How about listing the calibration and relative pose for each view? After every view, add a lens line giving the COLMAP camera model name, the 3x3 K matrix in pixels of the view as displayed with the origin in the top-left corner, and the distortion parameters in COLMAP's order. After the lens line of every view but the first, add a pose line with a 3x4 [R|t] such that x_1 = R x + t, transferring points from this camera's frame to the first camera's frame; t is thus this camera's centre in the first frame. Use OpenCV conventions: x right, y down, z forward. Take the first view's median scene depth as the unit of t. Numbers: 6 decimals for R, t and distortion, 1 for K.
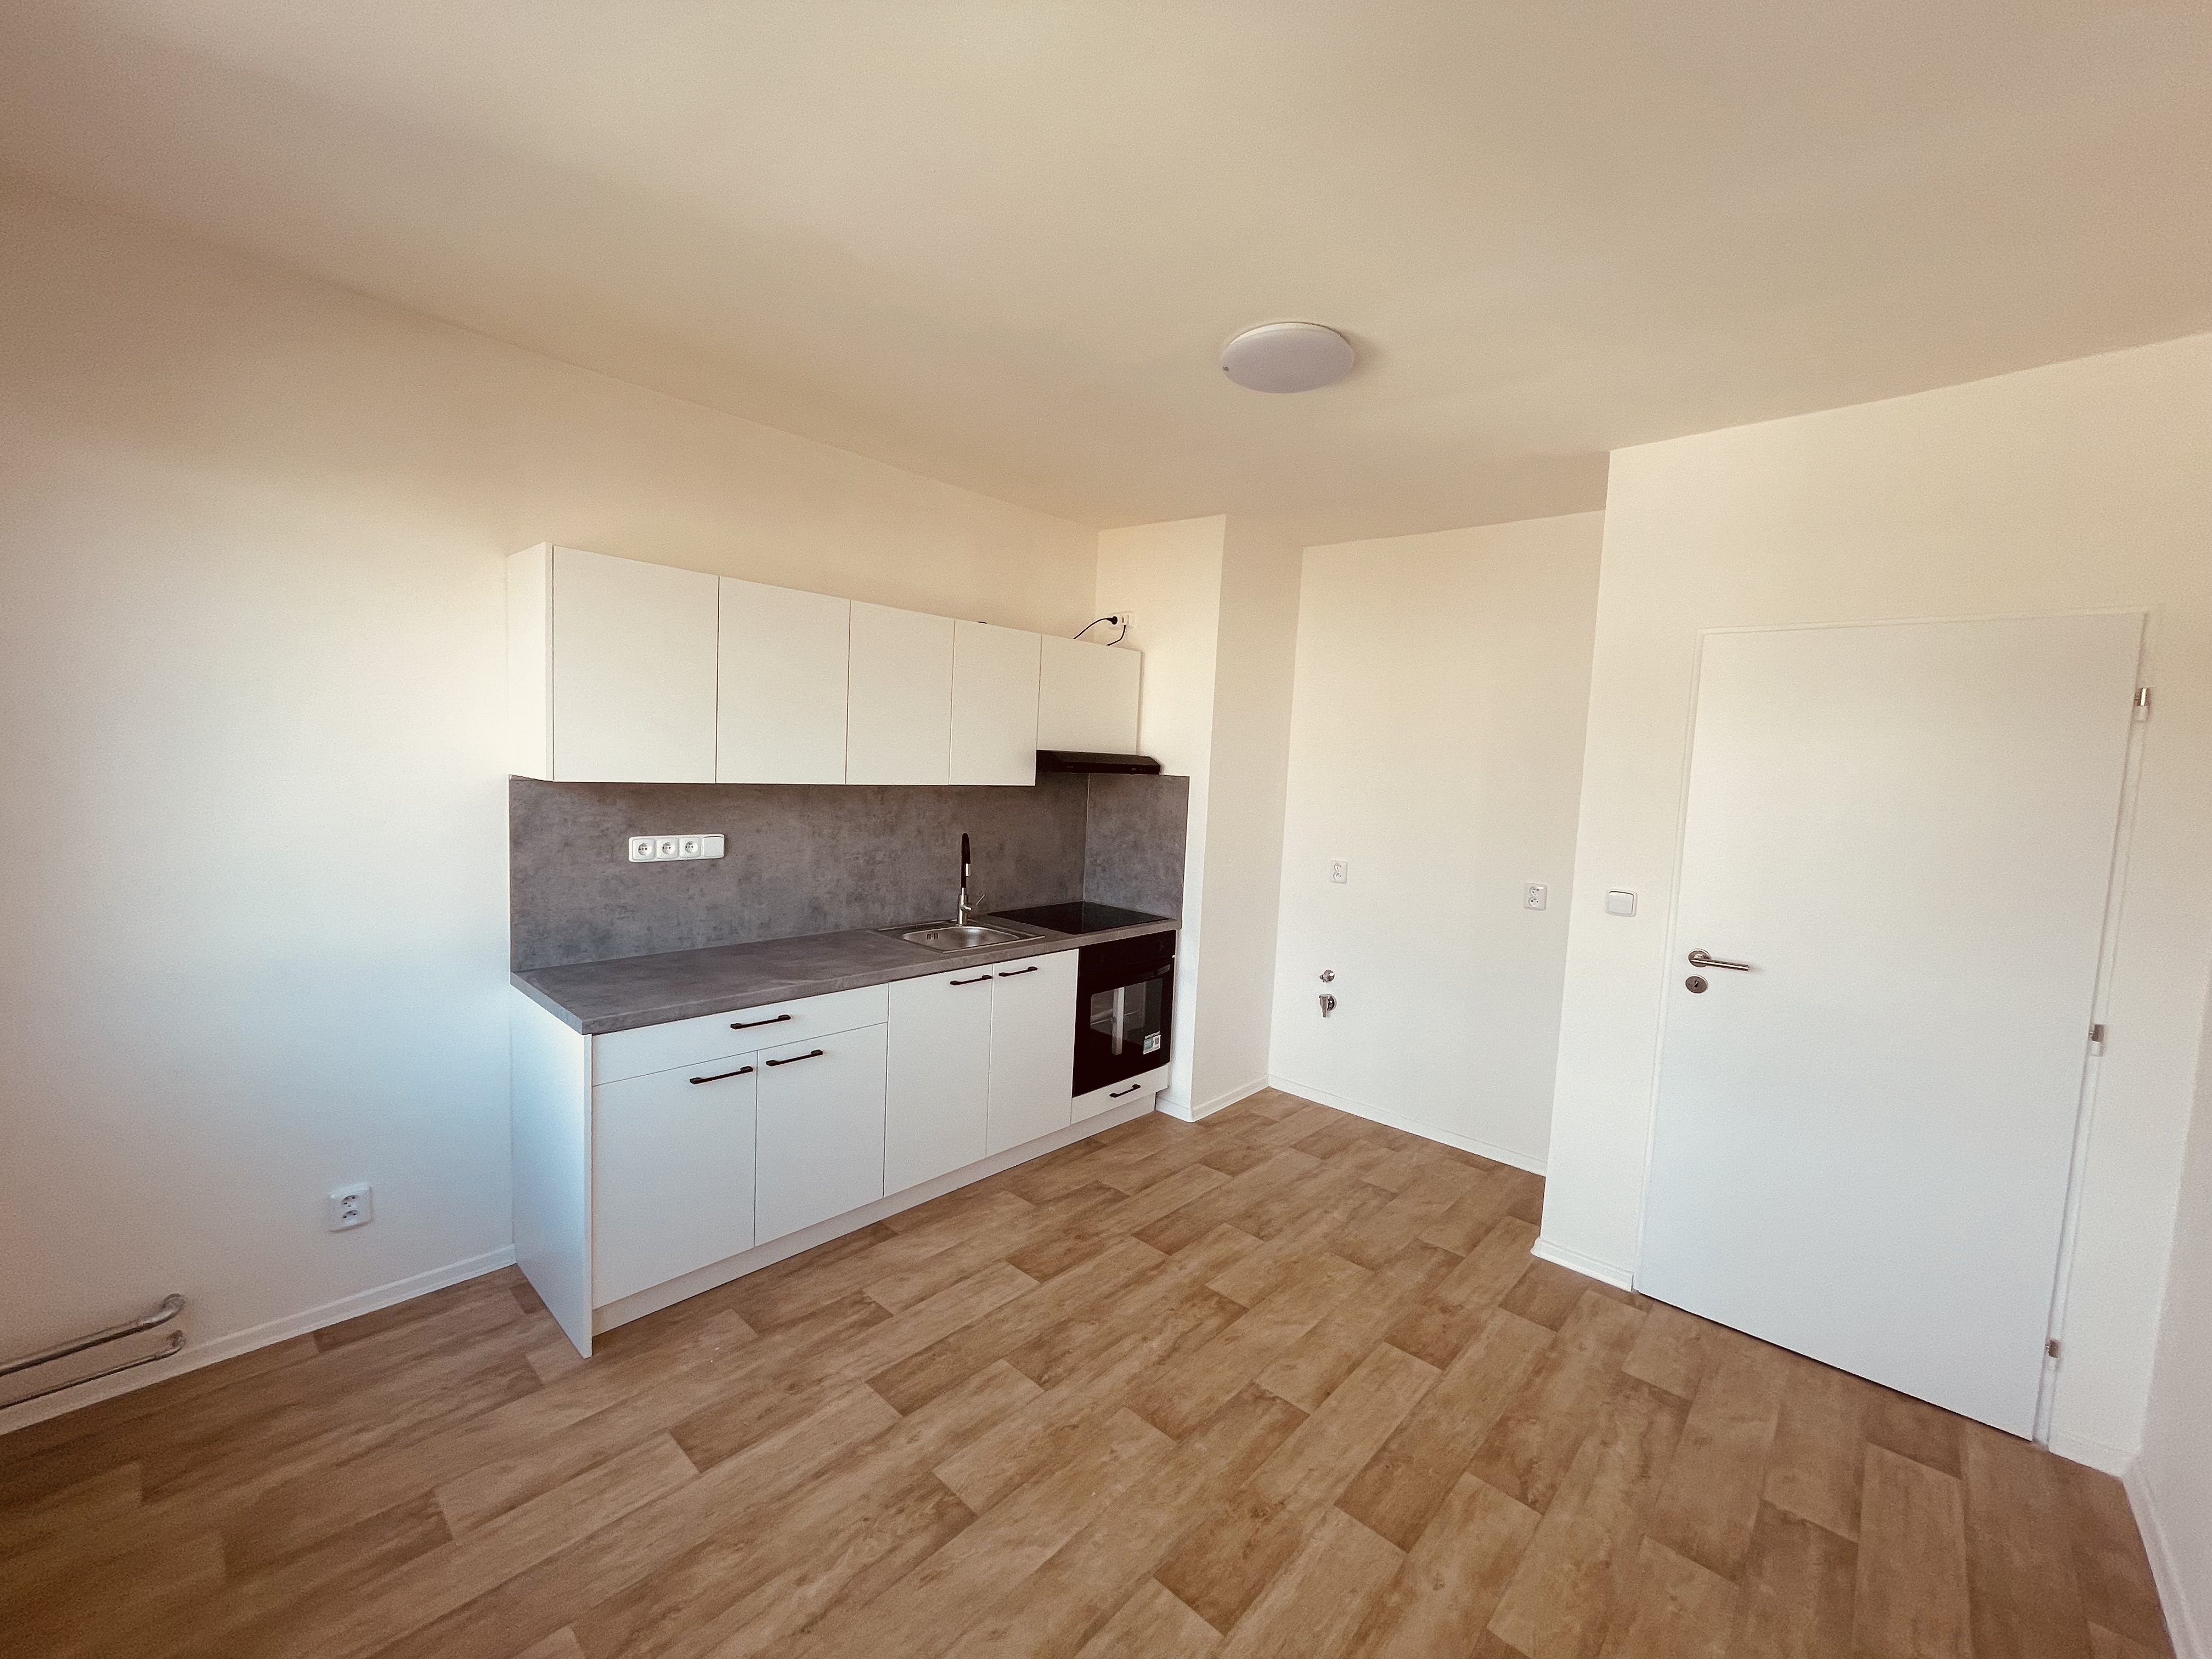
lens RADIAL K [[889.3, 0, 1107.2], [0, 889.3, 829.0], [0, 0, 1]] dist [-0.003154, -0.000528]
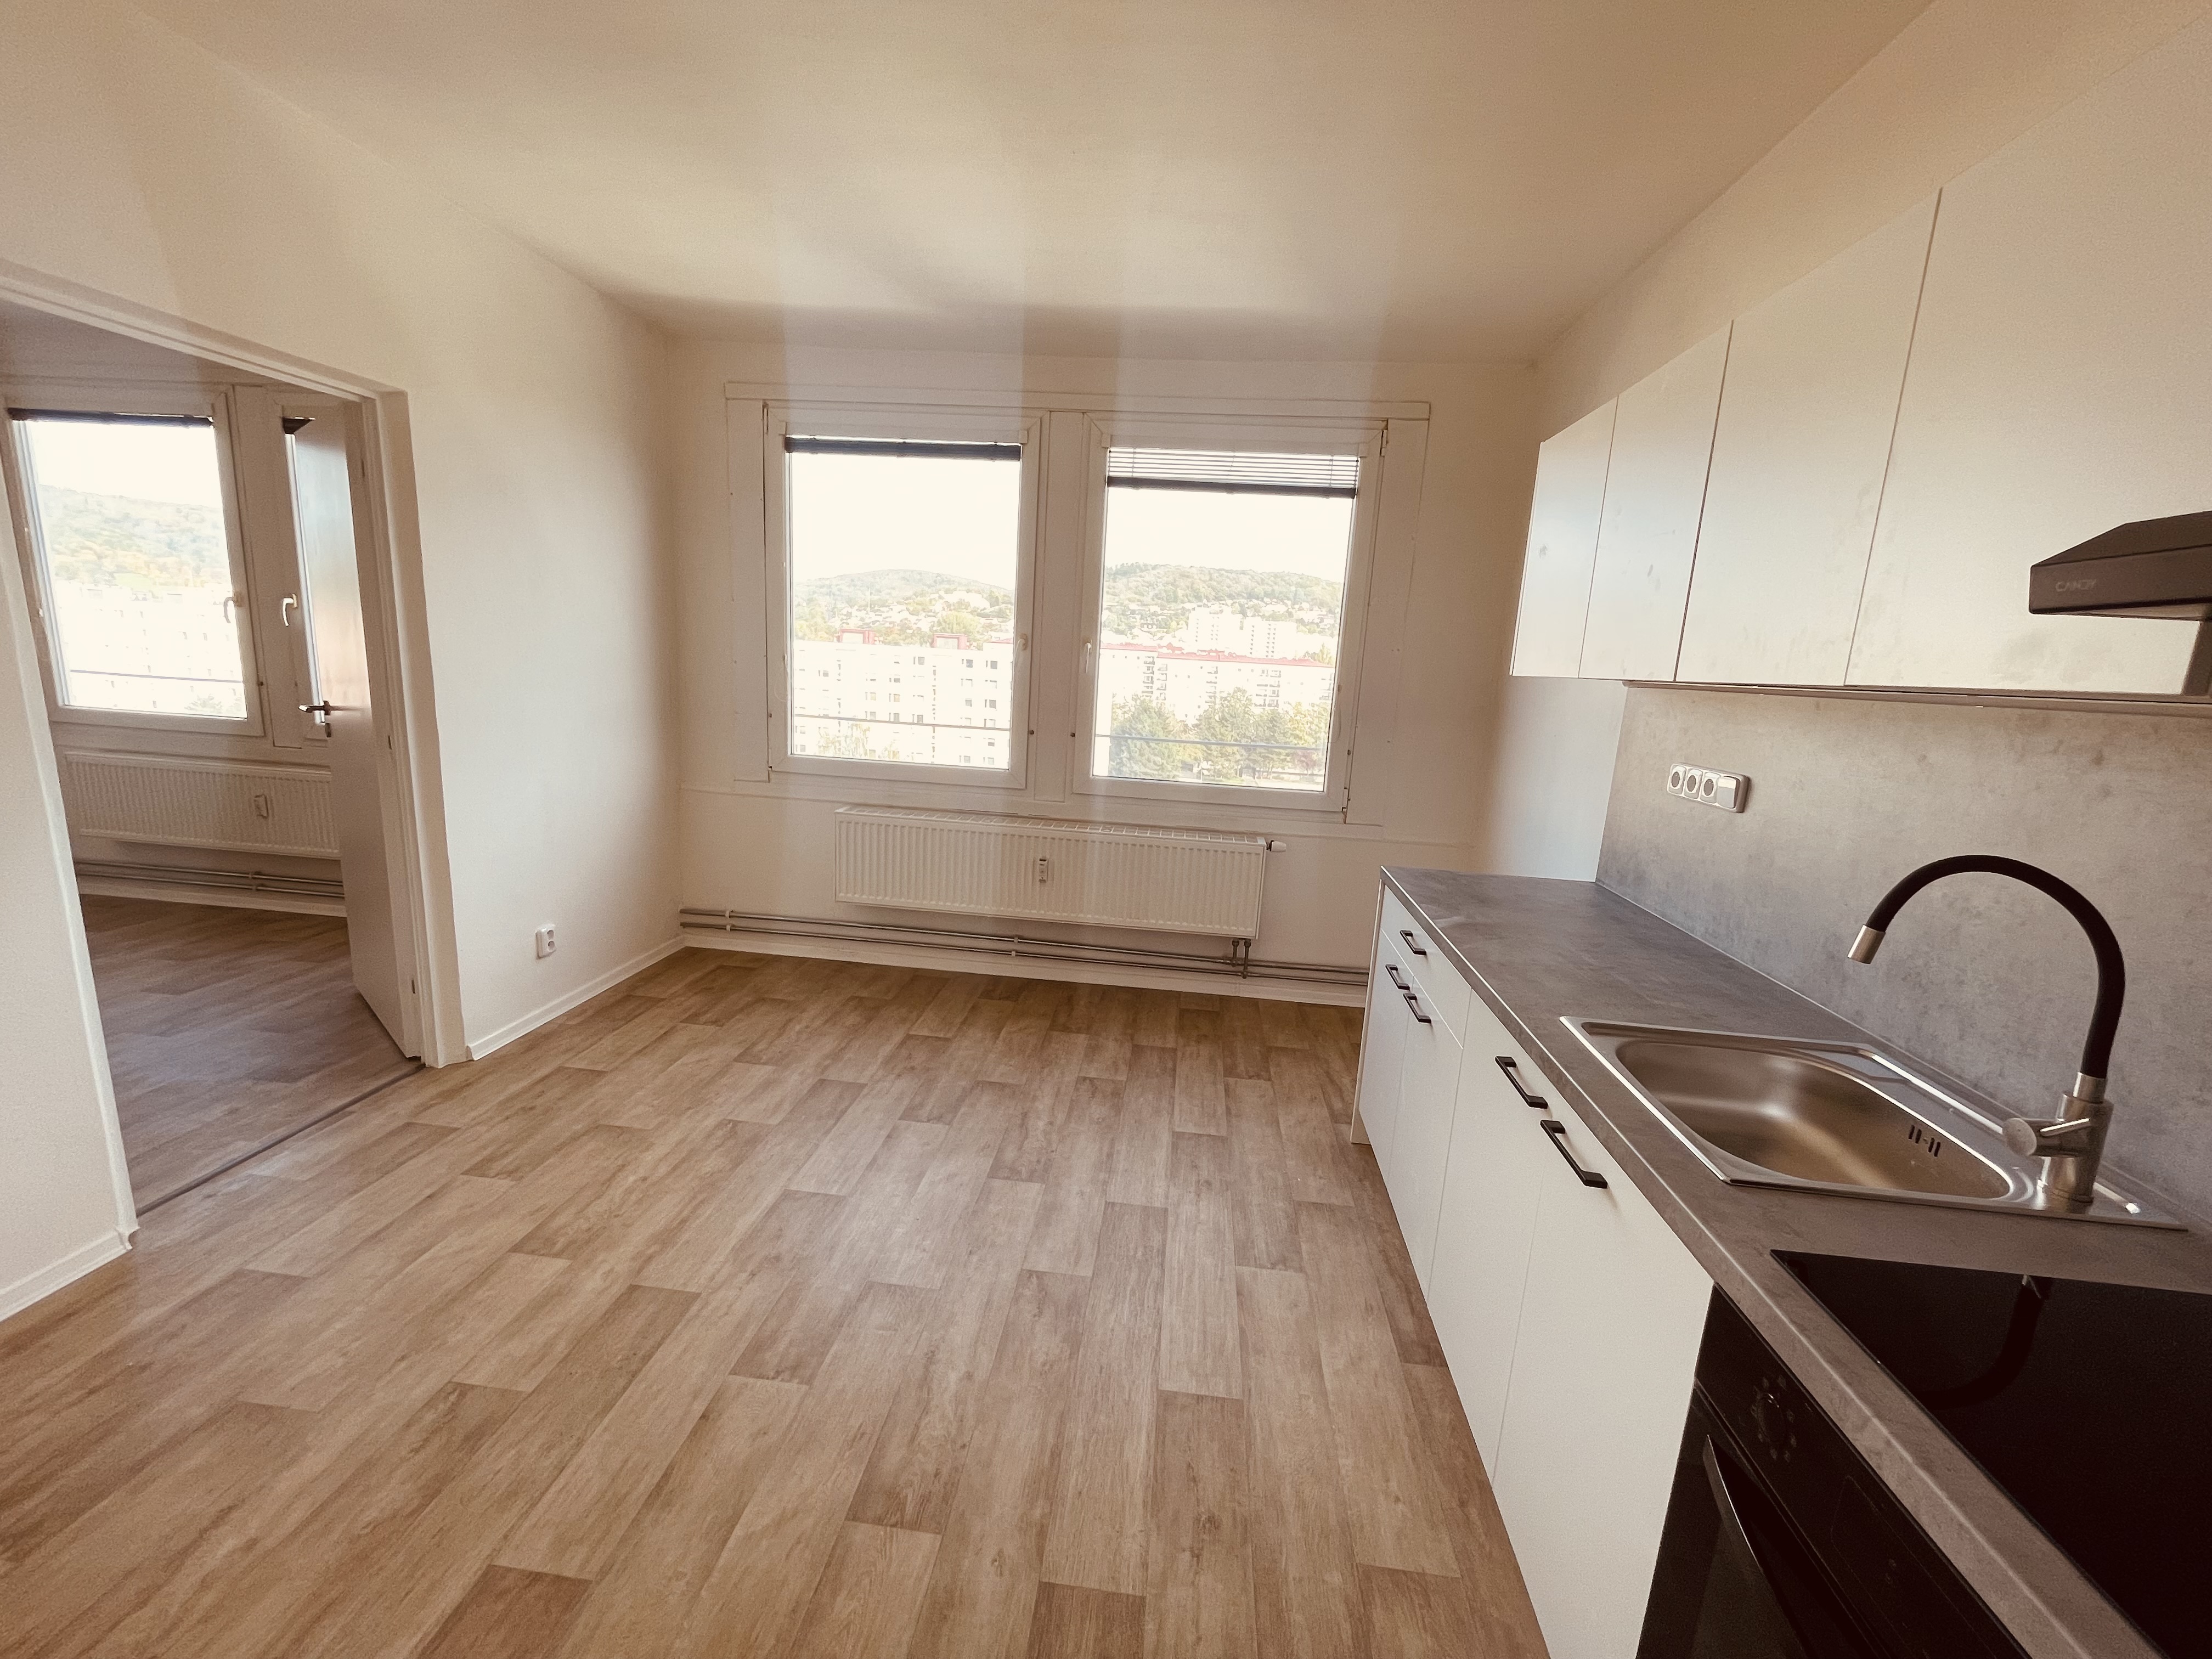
lens RADIAL K [[889.3, 0, 1107.2], [0, 889.3, 829.0], [0, 0, 1]] dist [-0.003154, -0.000528]
pose [[-0.799592, 0.020025, -0.600209, 0.280231], [-0.140362, 0.965530, 0.219202, -0.029766], [0.583910, 0.259519, -0.769220, 1.108571]]
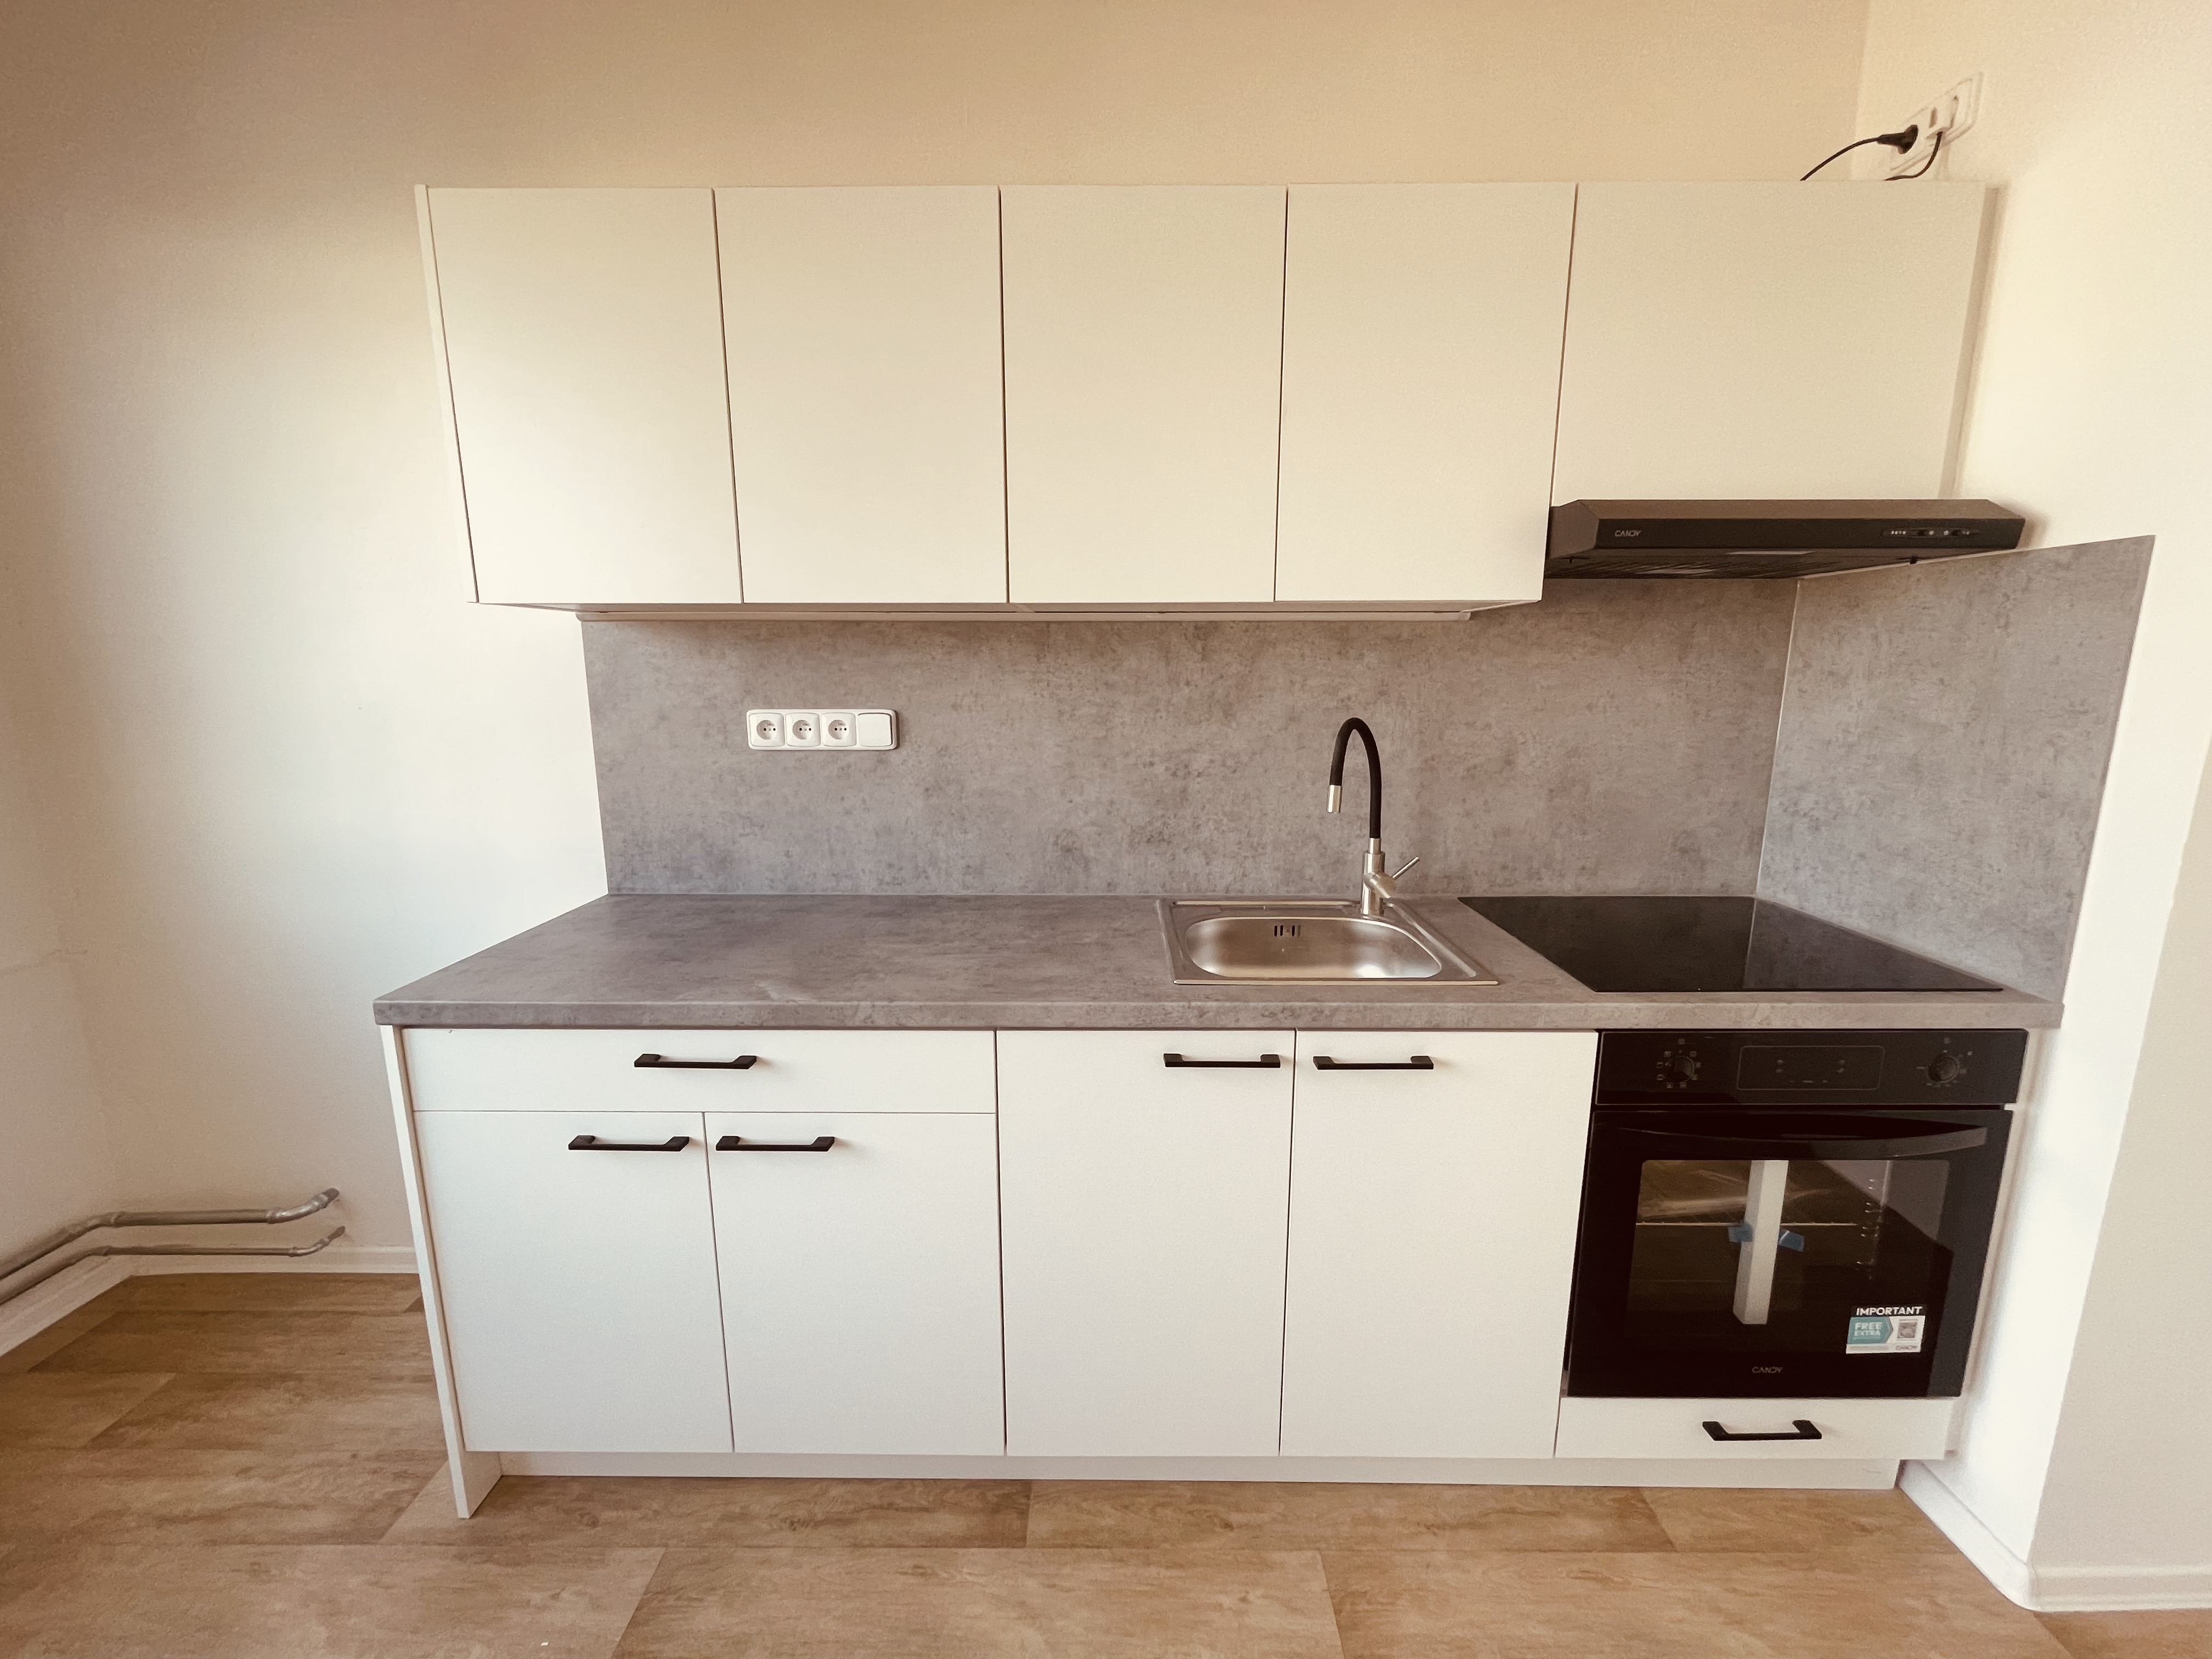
lens RADIAL K [[889.3, 0, 1107.2], [0, 889.3, 829.0], [0, 0, 1]] dist [-0.003154, -0.000528]
pose [[0.670017, 0.086337, -0.737308, 0.098725], [-0.027535, 0.995421, 0.091540, 0.024040], [0.741835, -0.041031, 0.669326, 0.634865]]
